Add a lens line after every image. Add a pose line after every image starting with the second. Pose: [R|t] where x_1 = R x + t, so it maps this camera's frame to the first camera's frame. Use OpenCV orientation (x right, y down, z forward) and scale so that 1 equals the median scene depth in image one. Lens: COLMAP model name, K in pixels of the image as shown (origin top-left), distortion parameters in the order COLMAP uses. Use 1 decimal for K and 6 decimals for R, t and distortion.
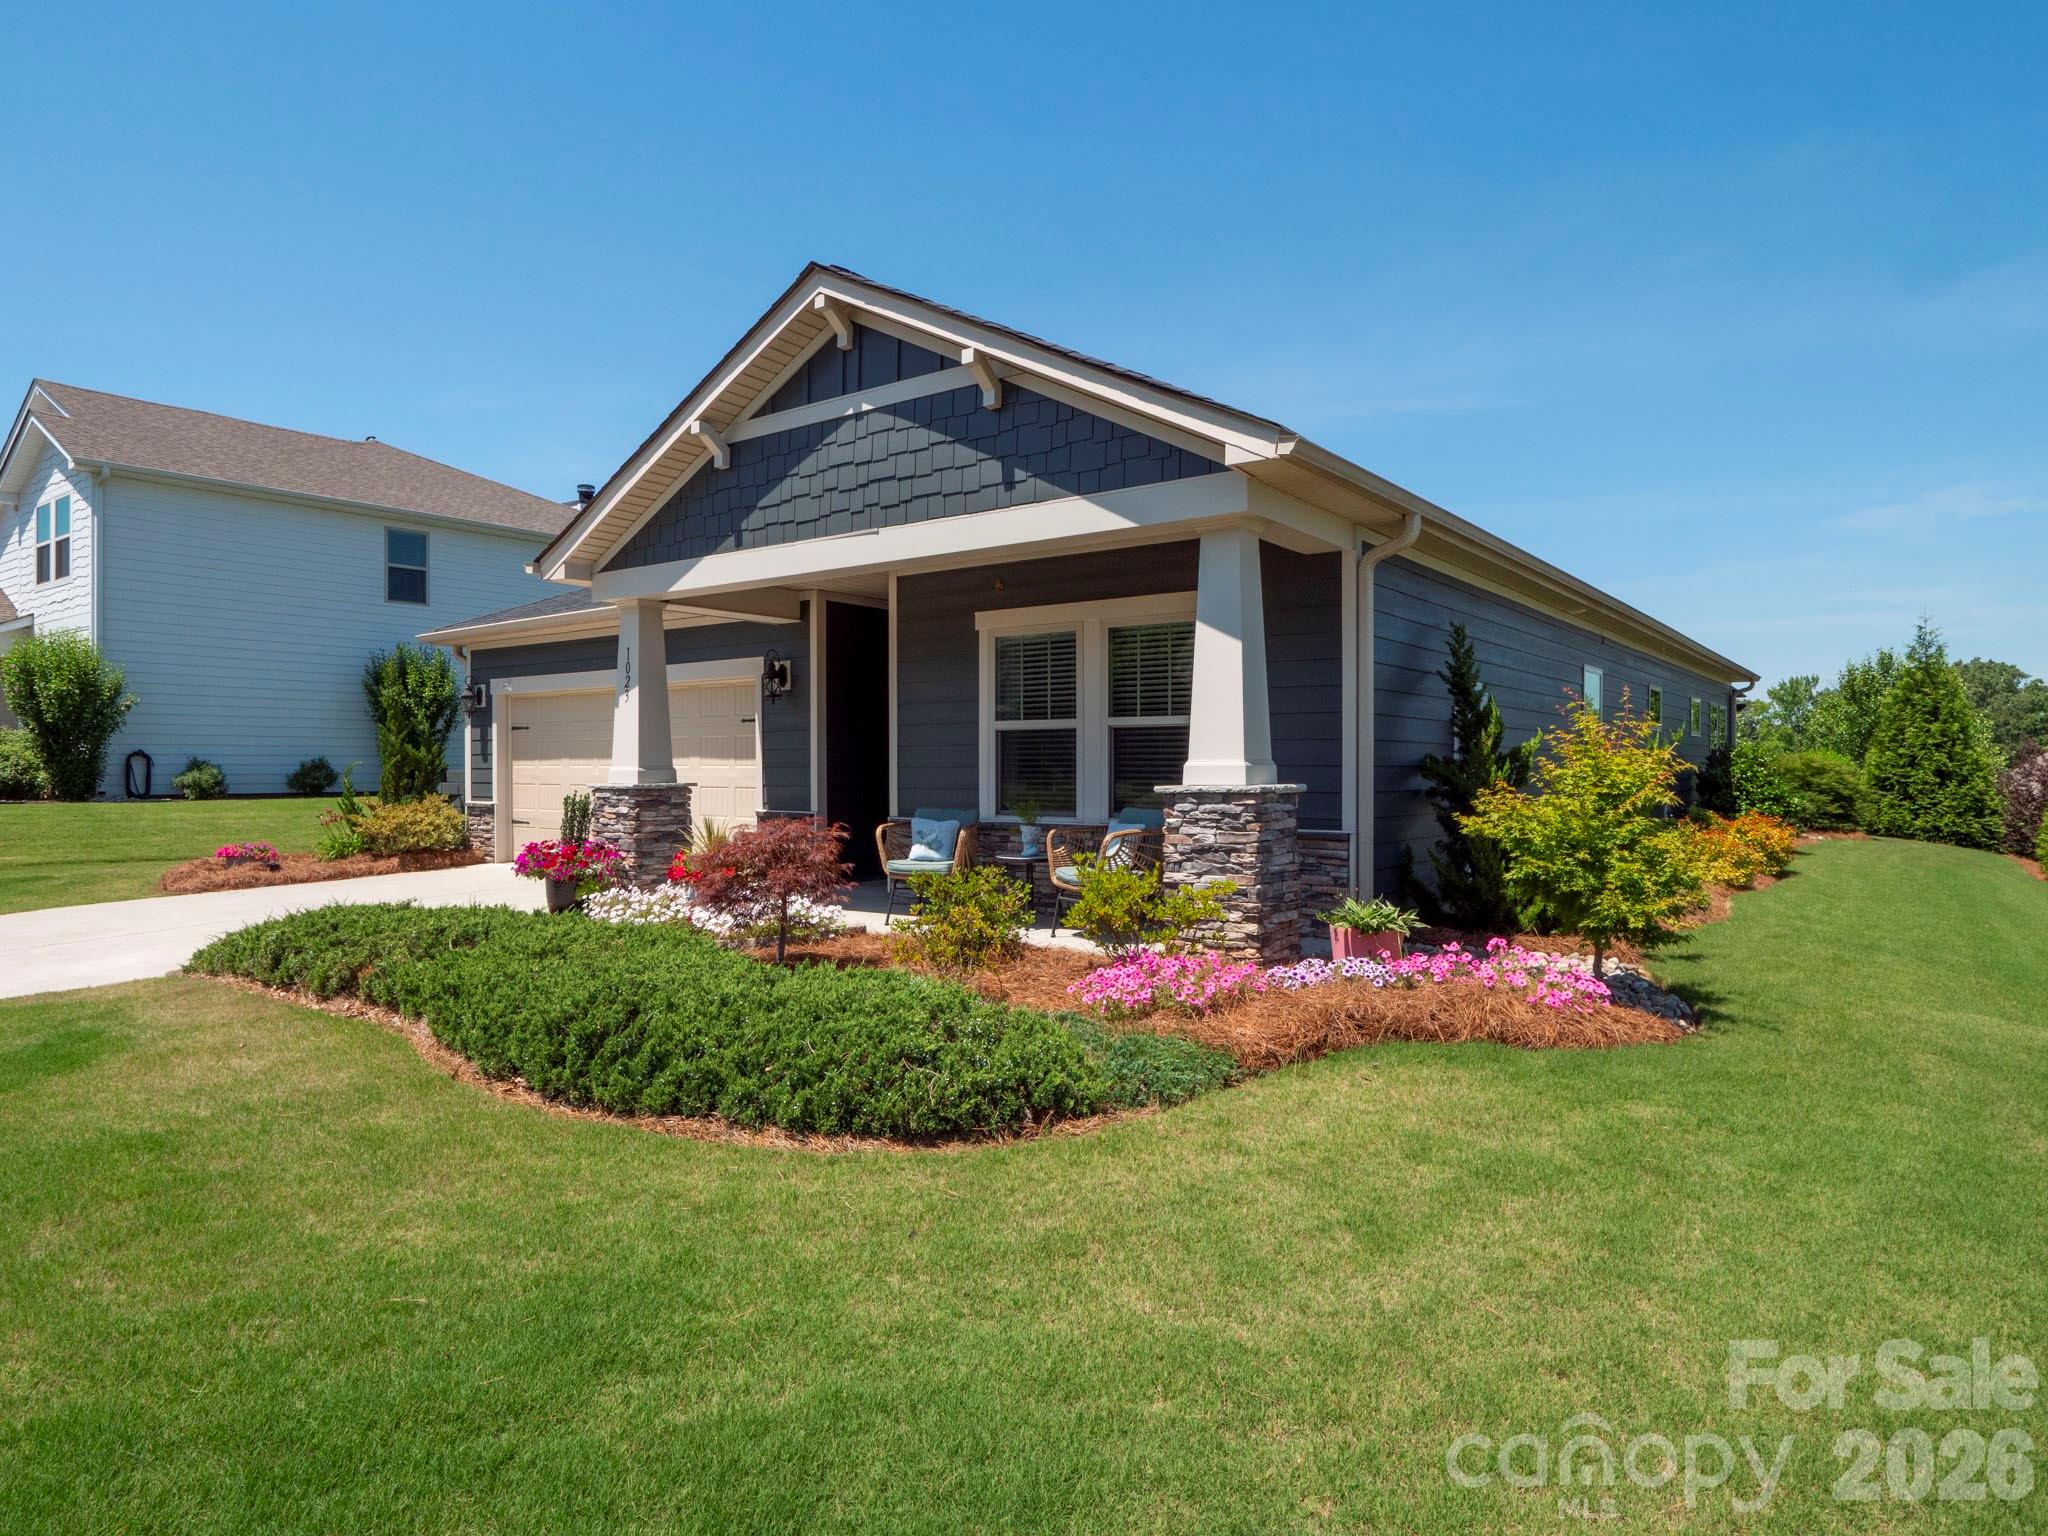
lens RADIAL K [[1269.5, 0, 1037.7], [0, 1269.5, 767.1], [0, 0, 1]] dist [-0.024047, 0.007623]
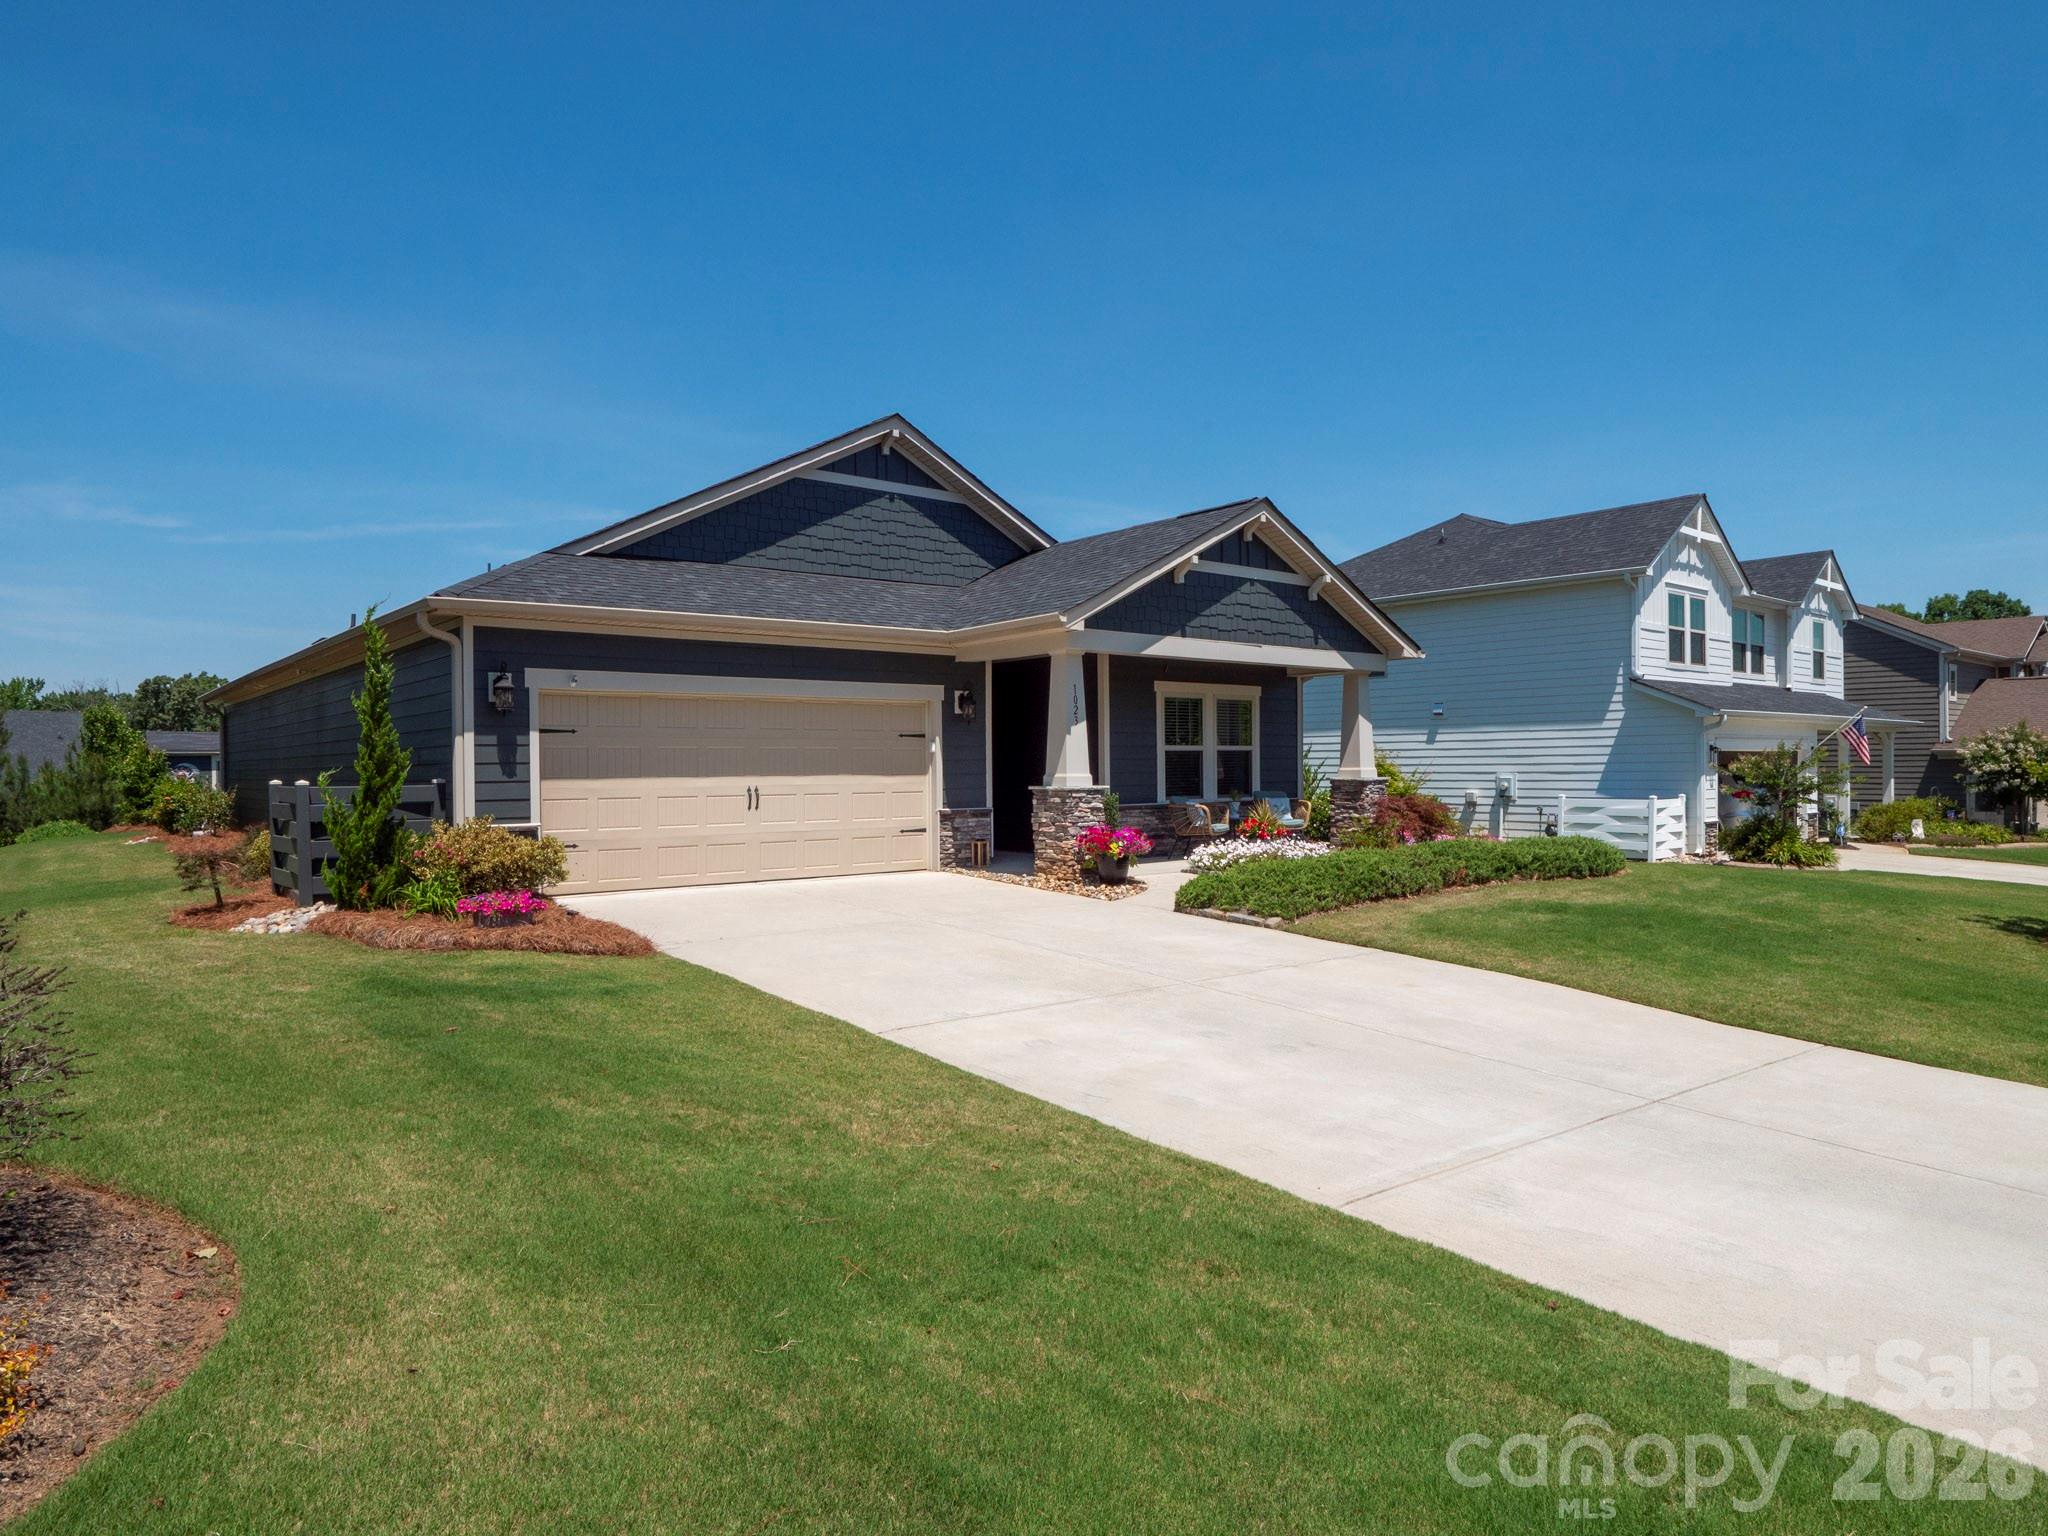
lens RADIAL K [[1269.5, 0, 1037.7], [0, 1269.5, 767.1], [0, 0, 1]] dist [-0.024047, 0.007623]
pose [[0.213768, -0.002064, 0.976882, -1.760488], [0.007559, 0.999971, 0.000459, -0.009123], [-0.976855, 0.007286, 0.213778, 0.799822]]
